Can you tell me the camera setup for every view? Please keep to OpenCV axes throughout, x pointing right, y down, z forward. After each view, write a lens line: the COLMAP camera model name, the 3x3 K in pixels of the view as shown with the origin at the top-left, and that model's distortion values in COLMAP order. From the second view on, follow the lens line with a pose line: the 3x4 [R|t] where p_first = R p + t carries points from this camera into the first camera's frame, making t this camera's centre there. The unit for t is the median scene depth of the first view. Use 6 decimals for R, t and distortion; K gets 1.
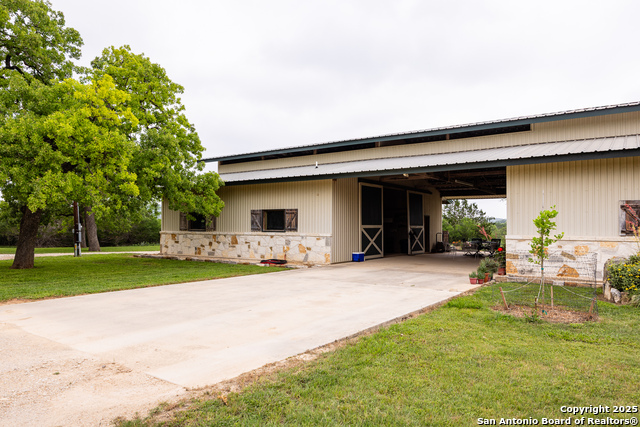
lens RADIAL K [[457.7, 0, 319.7], [0, 457.7, 215.3], [0, 0, 1]] dist [0.000085, 0.000040]
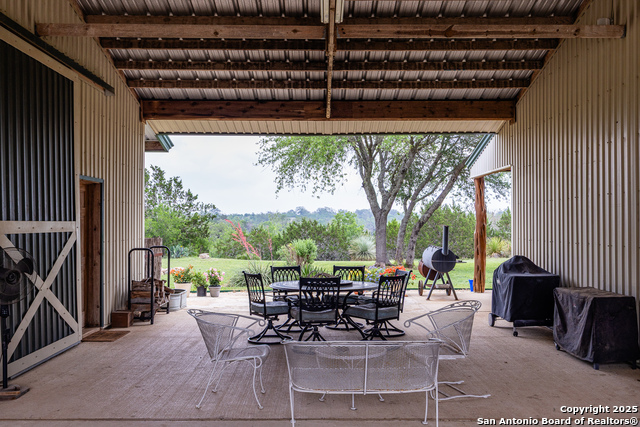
lens RADIAL K [[637.5, 0, 320.2], [0, 637.5, 214.6], [0, 0, 1]] dist [0.004277, 0.000000]
pose [[0.830285, 0.003415, 0.557329, 0.140871], [-0.011062, 0.999885, 0.010353, 0.013663], [-0.557229, -0.014761, 0.830227, 0.627865]]
